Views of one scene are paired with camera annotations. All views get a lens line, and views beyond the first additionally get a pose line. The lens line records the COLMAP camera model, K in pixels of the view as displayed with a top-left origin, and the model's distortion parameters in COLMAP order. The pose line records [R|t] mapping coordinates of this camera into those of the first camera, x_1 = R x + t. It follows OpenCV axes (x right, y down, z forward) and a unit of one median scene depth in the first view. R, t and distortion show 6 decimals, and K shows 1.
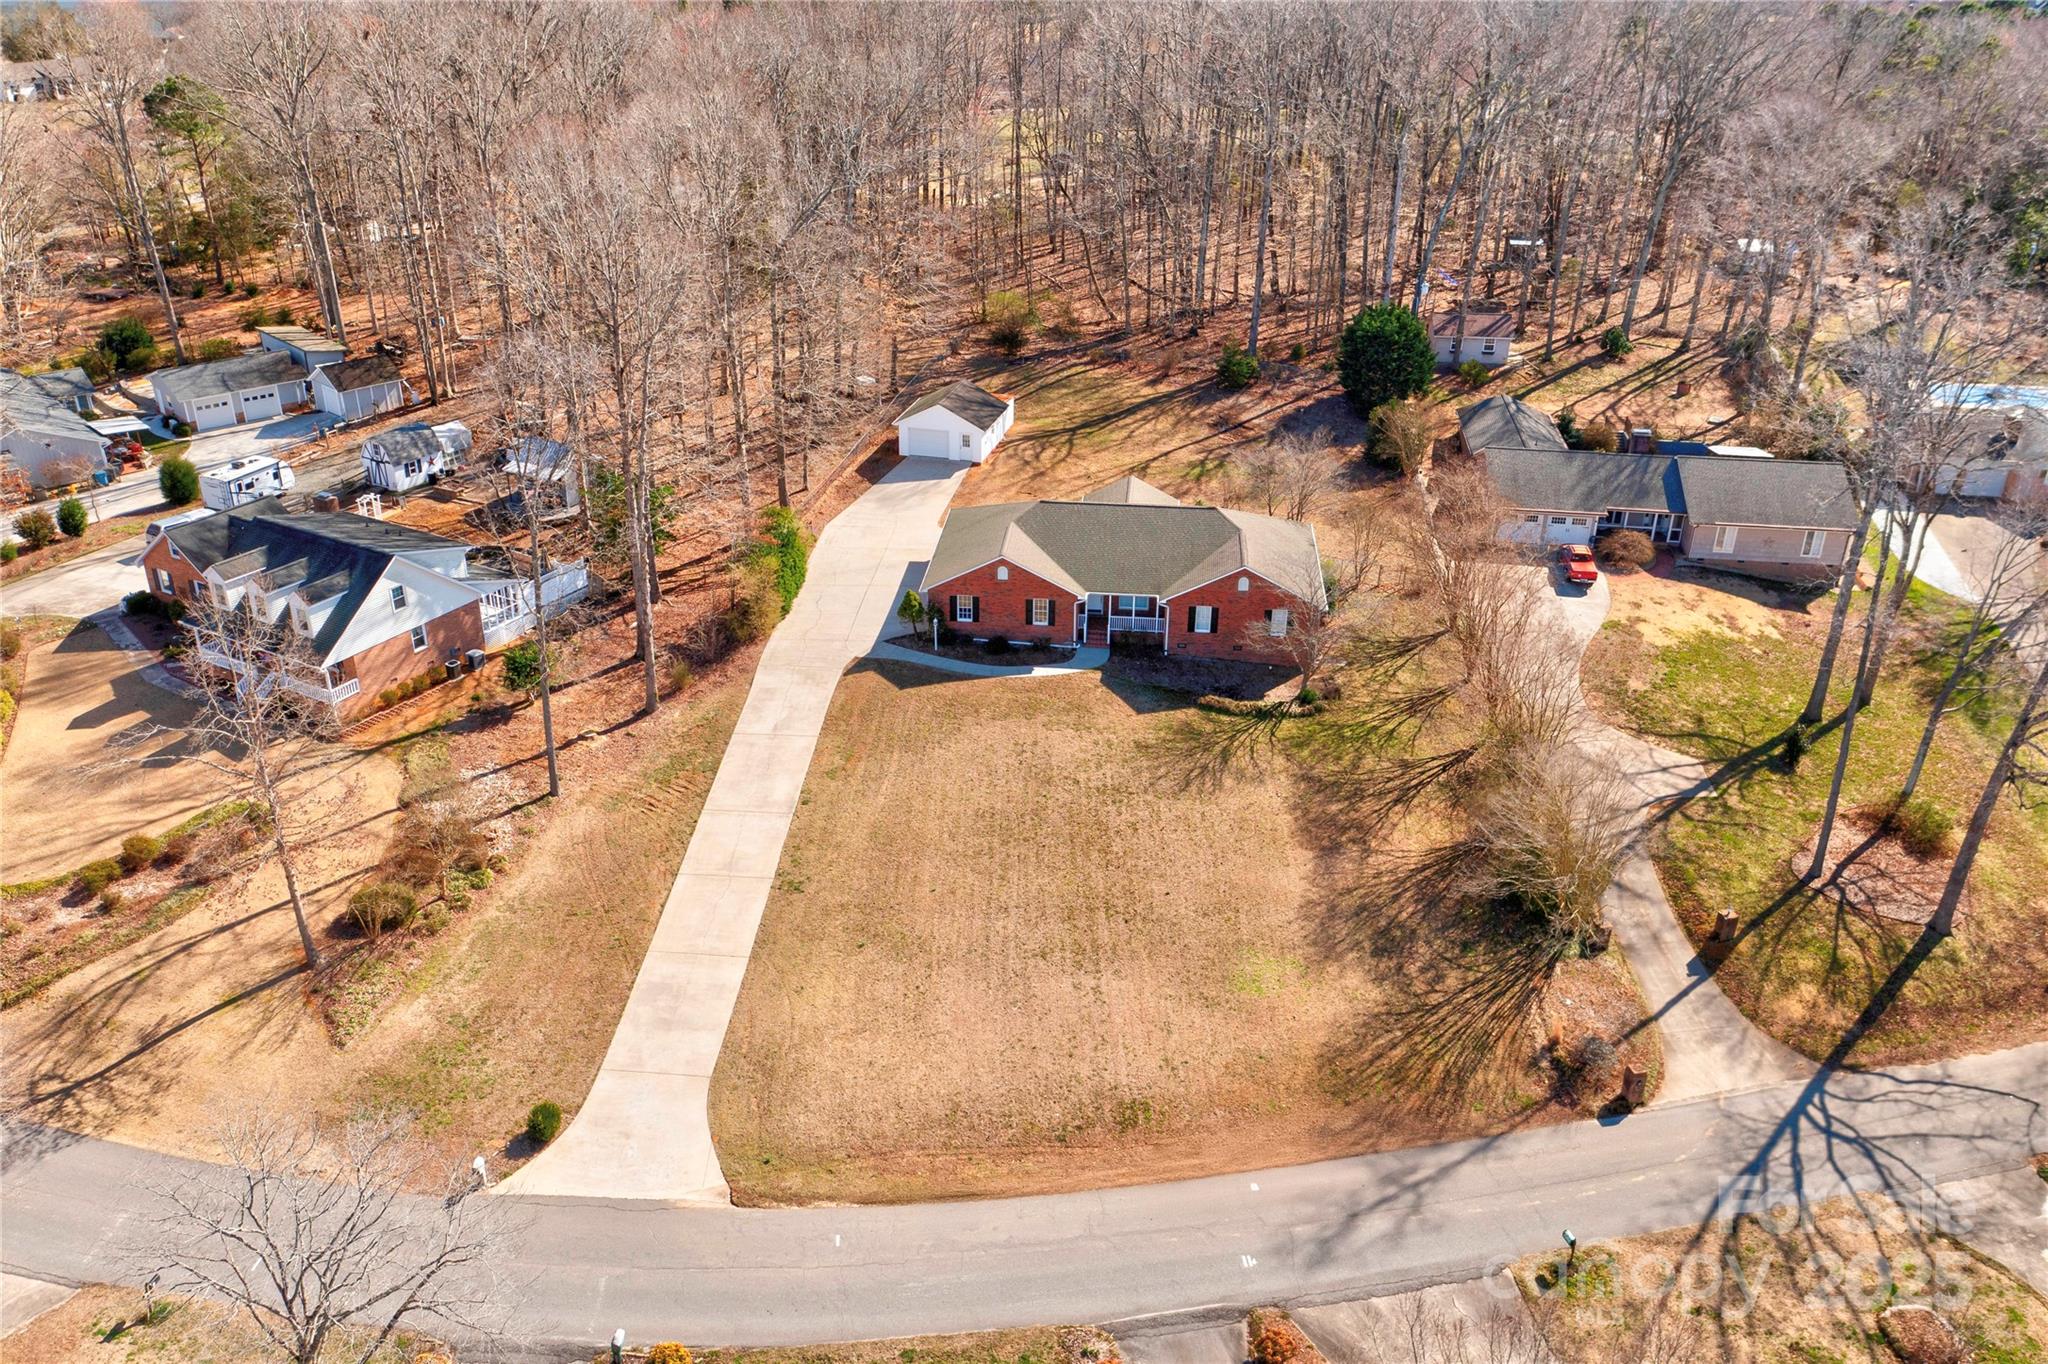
lens RADIAL K [[1618.8, 0, 1024.0], [0, 1618.8, 682.0], [0, 0, 1]] dist [0.004839, 0.007503]
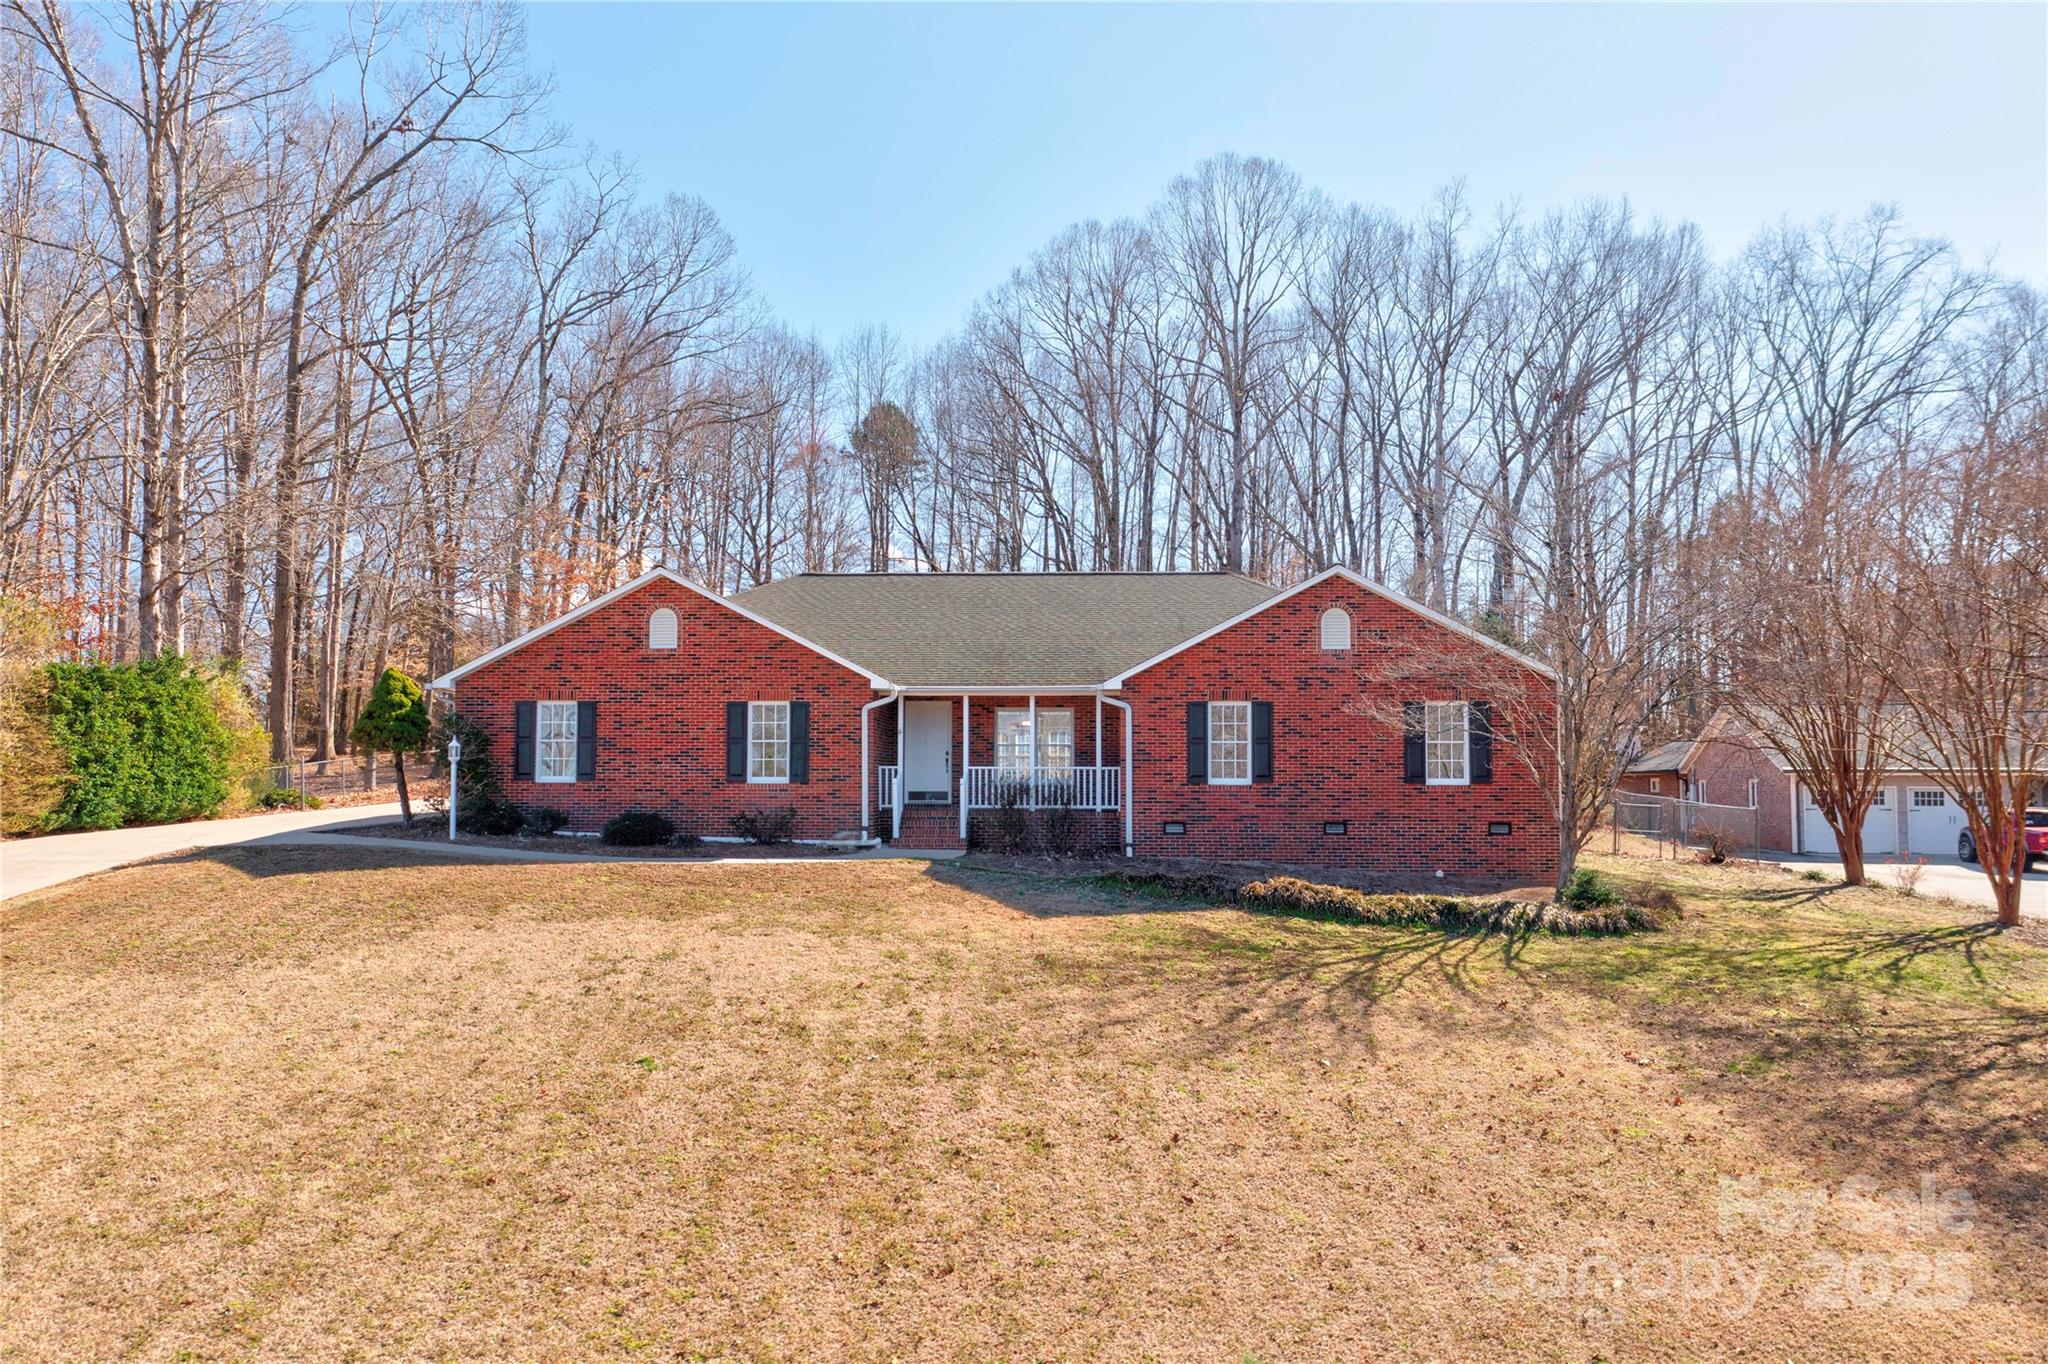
lens RADIAL K [[1618.8, 0, 1024.0], [0, 1618.8, 682.0], [0, 0, 1]] dist [0.004839, 0.007503]
pose [[0.999009, -0.005902, 0.044112, 0.052609], [0.027289, 0.864205, -0.502400, 0.130471], [-0.035157, 0.503106, 0.863510, 0.719418]]
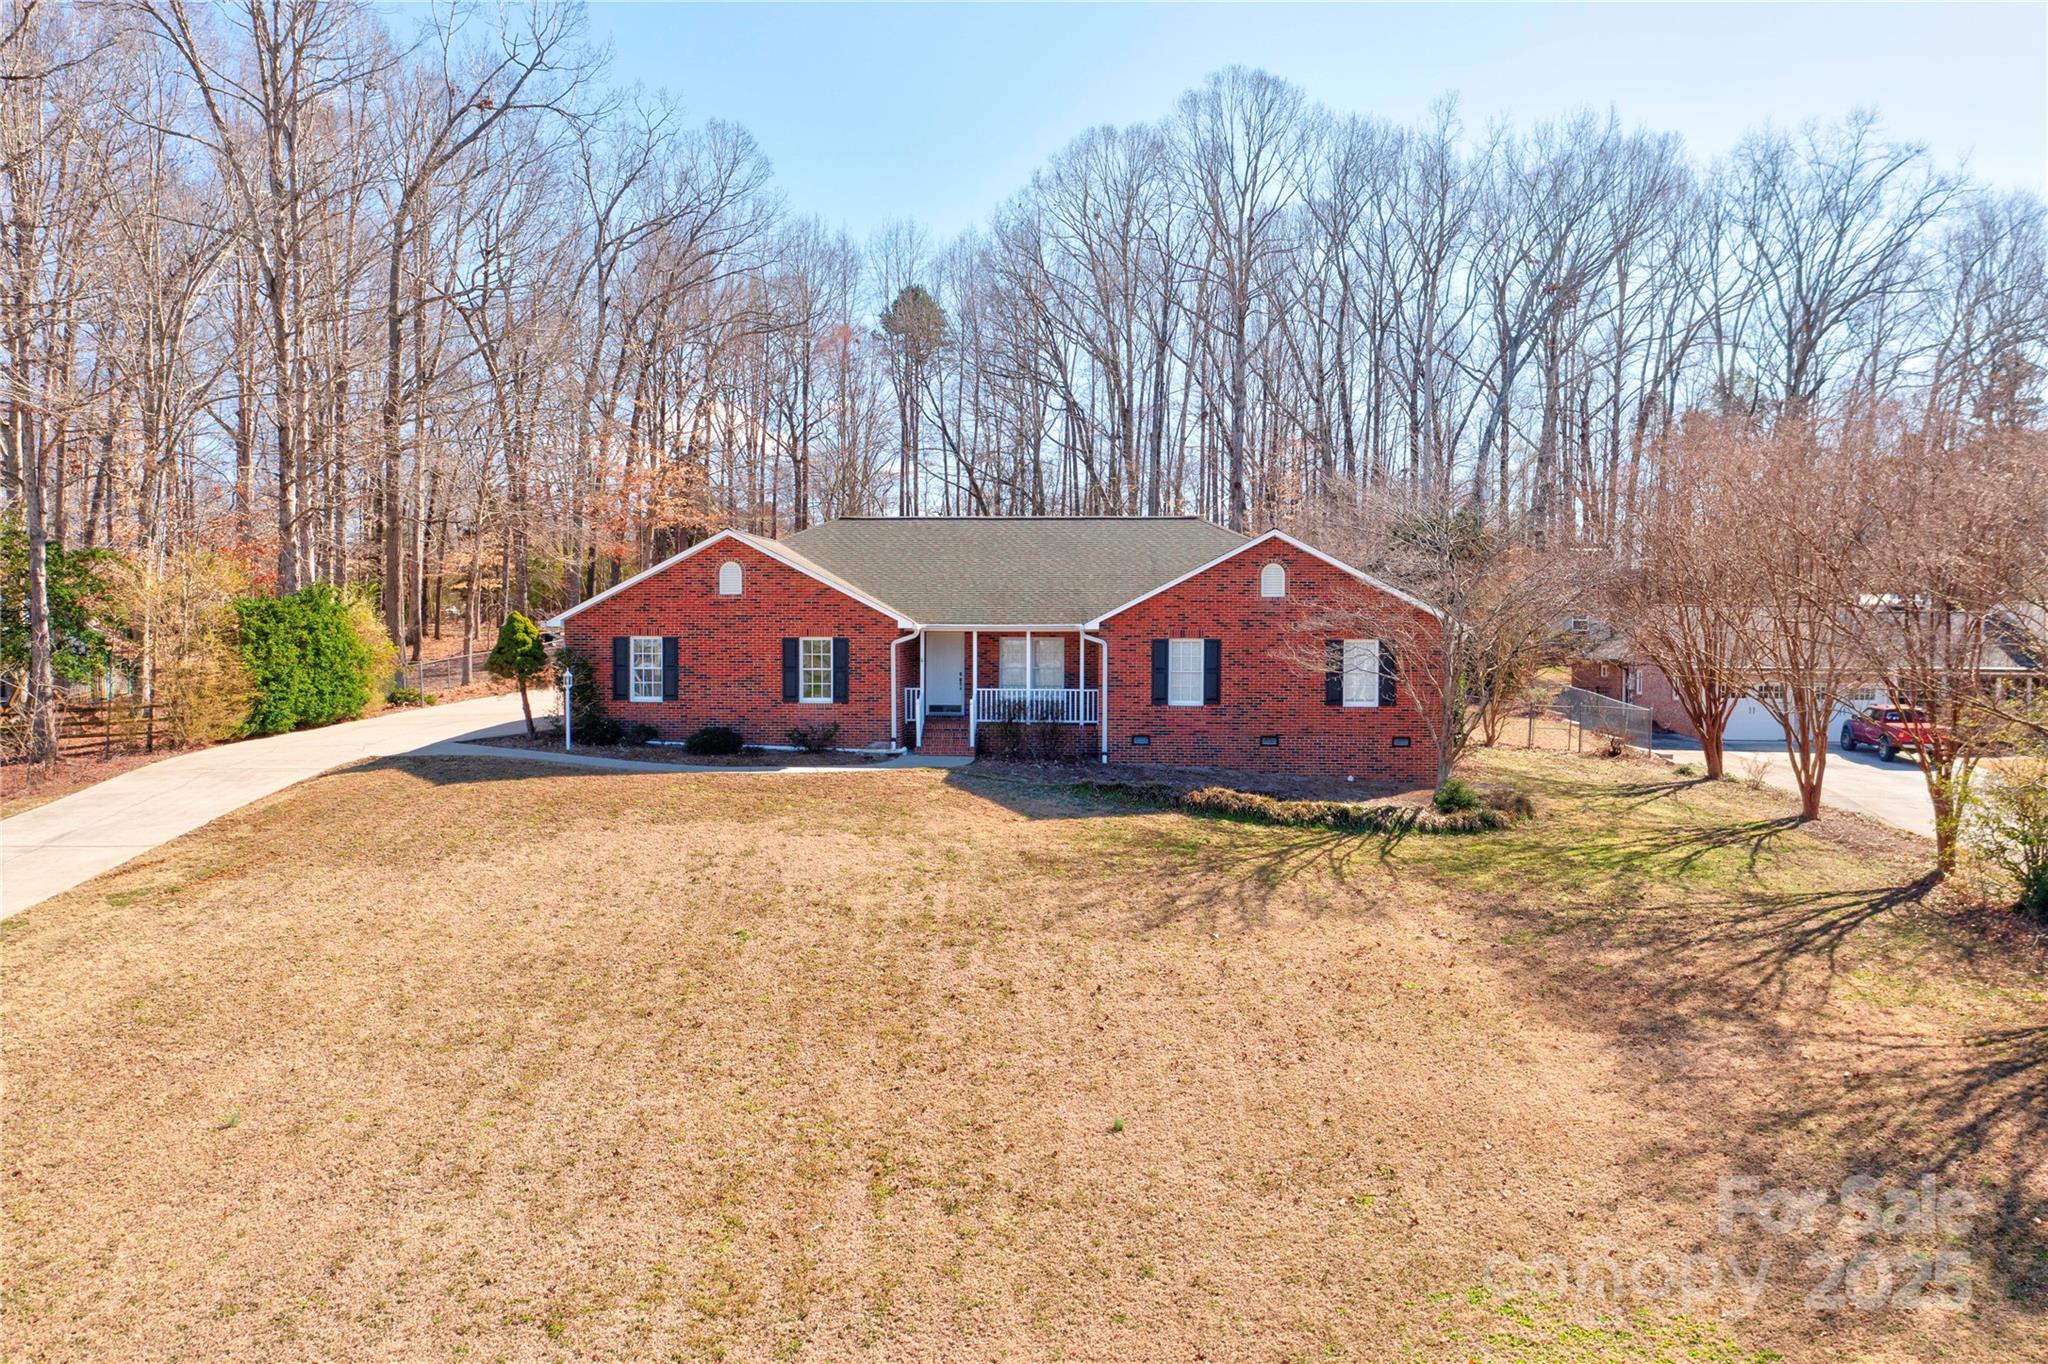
lens RADIAL K [[1618.8, 0, 1024.0], [0, 1618.8, 682.0], [0, 0, 1]] dist [0.004839, 0.007503]
pose [[0.999708, -0.008843, 0.022479, 0.059318], [0.017423, 0.908534, -0.417448, 0.151281], [-0.016732, 0.417718, 0.908423, 0.629582]]
